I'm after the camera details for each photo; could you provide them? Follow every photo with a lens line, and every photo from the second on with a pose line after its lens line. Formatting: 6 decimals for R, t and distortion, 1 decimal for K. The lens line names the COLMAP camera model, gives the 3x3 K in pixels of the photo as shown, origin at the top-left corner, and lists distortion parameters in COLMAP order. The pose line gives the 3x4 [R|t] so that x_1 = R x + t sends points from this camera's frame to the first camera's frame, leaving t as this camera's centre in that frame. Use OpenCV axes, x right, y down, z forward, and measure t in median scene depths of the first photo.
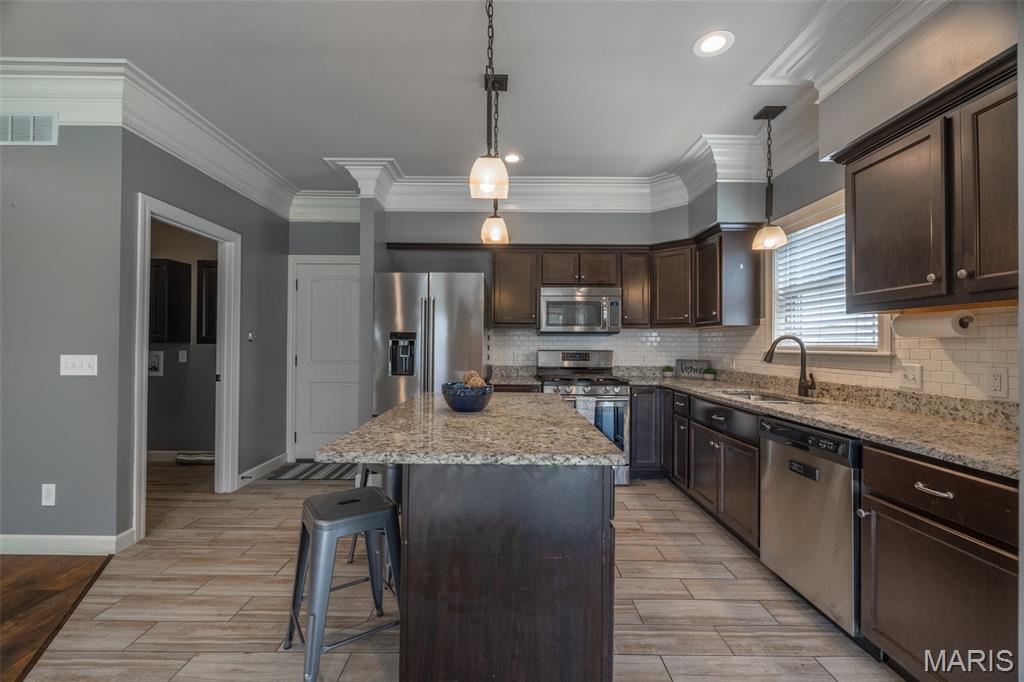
lens RADIAL K [[428.5, 0, 510.1], [0, 428.5, 339.6], [0, 0, 1]] dist [0.001345, -0.000046]
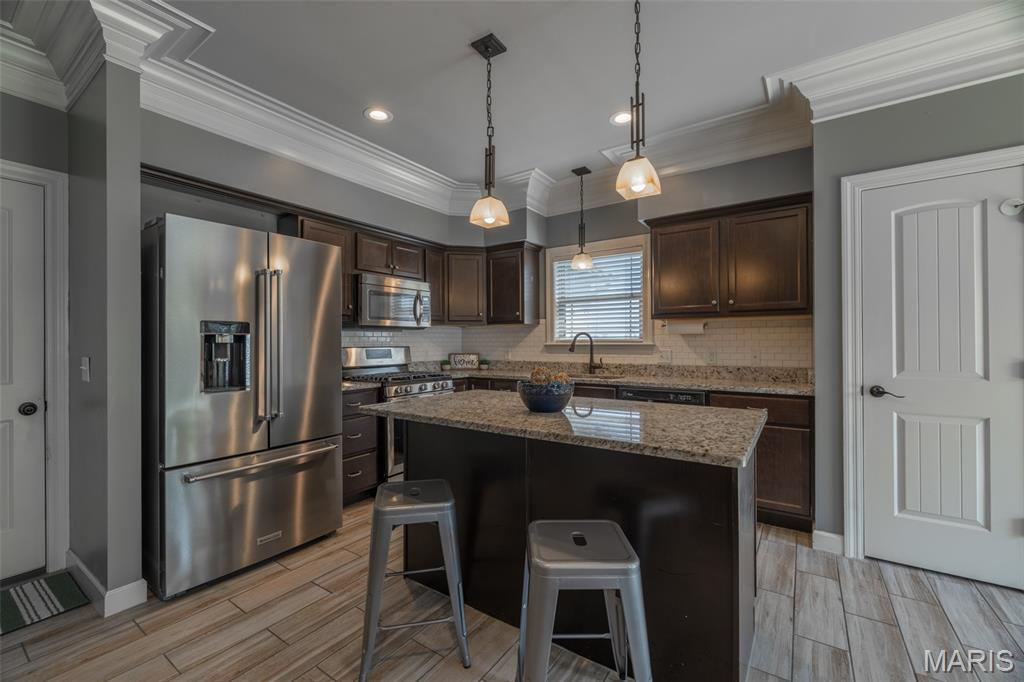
lens RADIAL K [[428.5, 0, 510.1], [0, 428.5, 340.3], [0, 0, 1]] dist [0.001345, -0.000046]
pose [[0.577558, -0.005342, 0.816332, -0.656867], [-0.001743, 0.999968, 0.007777, 0.006054], [-0.816348, -0.005915, 0.577530, 0.380776]]
